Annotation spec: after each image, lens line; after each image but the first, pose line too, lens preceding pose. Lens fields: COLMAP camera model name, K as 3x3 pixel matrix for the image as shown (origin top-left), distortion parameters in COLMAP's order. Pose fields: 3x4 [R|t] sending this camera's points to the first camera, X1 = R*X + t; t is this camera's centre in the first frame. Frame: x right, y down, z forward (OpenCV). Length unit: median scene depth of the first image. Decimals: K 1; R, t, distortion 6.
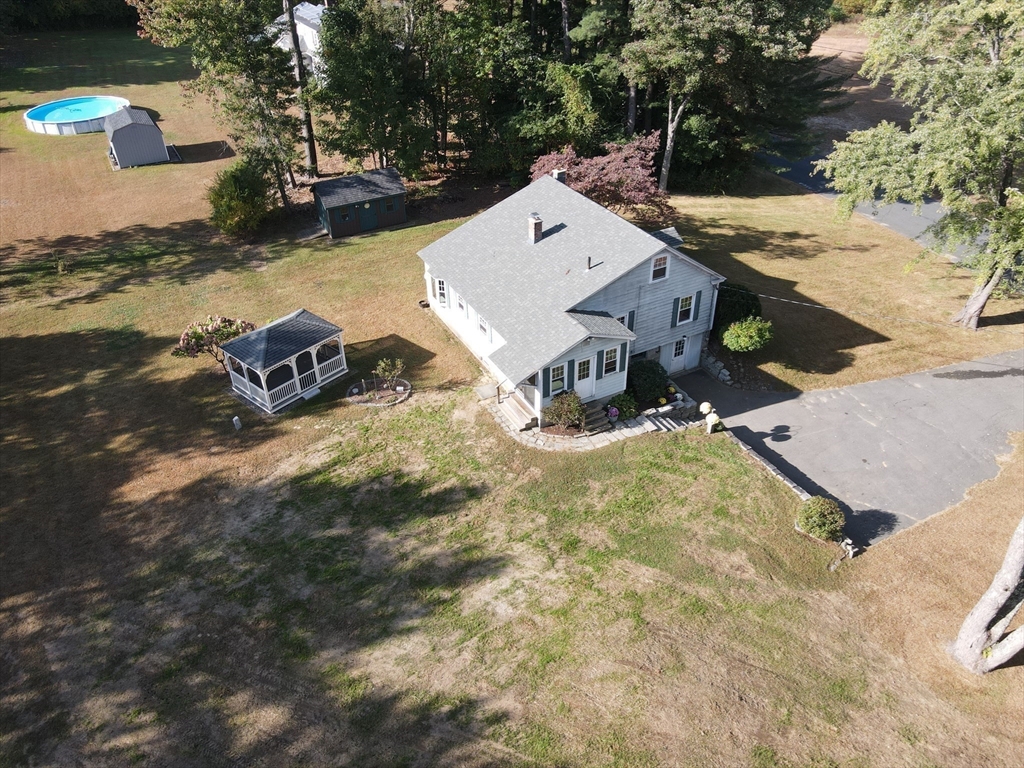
lens RADIAL K [[756.8, 0, 508.2], [0, 756.8, 377.3], [0, 0, 1]] dist [-0.003658, 0.045788]
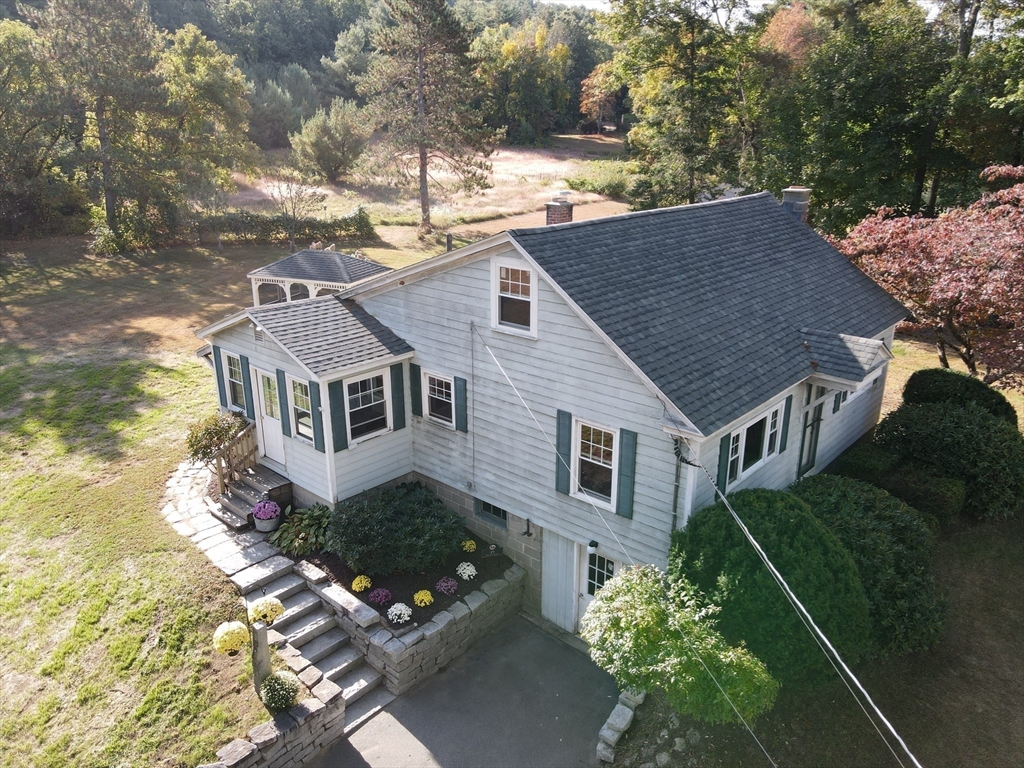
lens RADIAL K [[756.8, 0, 508.2], [0, 756.8, 377.3], [0, 0, 1]] dist [-0.003658, 0.045788]
pose [[0.349337, 0.322215, -0.879853, 0.555952], [-0.544063, 0.834257, 0.089502, -0.141745], [0.762863, 0.447429, 0.466742, 0.820761]]
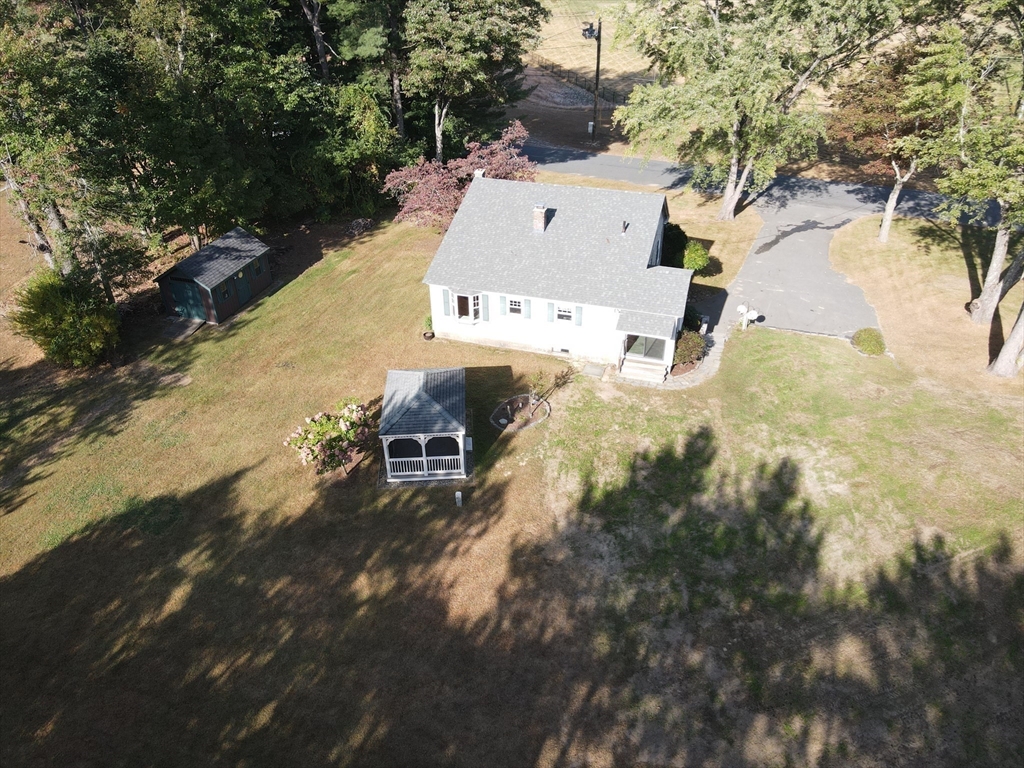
lens RADIAL K [[756.8, 0, 508.2], [0, 756.8, 377.3], [0, 0, 1]] dist [-0.003658, 0.045788]
pose [[0.717399, -0.370703, 0.589846, -0.728353], [0.396229, 0.913510, 0.092205, -0.115280], [-0.573011, 0.167566, 0.802234, 0.238129]]
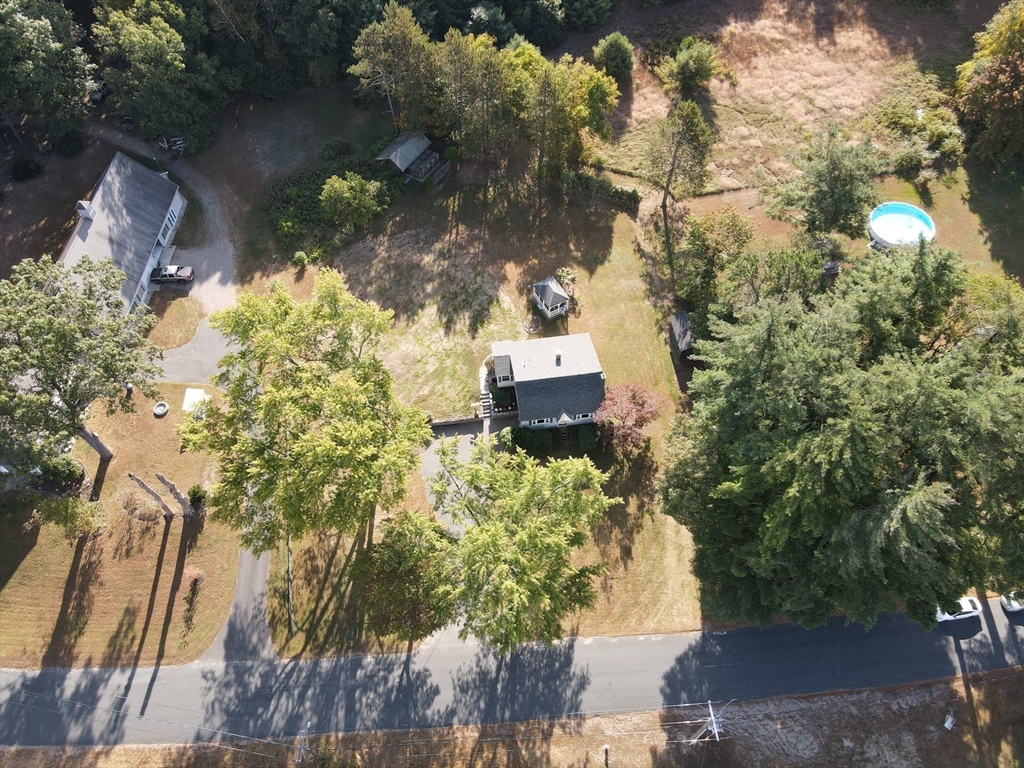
lens RADIAL K [[756.8, 0, 508.2], [0, 756.8, 377.3], [0, 0, 1]] dist [-0.003658, 0.045788]
pose [[-0.354668, 0.791666, -0.497469, 1.482760], [-0.508476, 0.283188, 0.813177, -2.255287], [0.784642, 0.541359, 0.302105, 0.161030]]
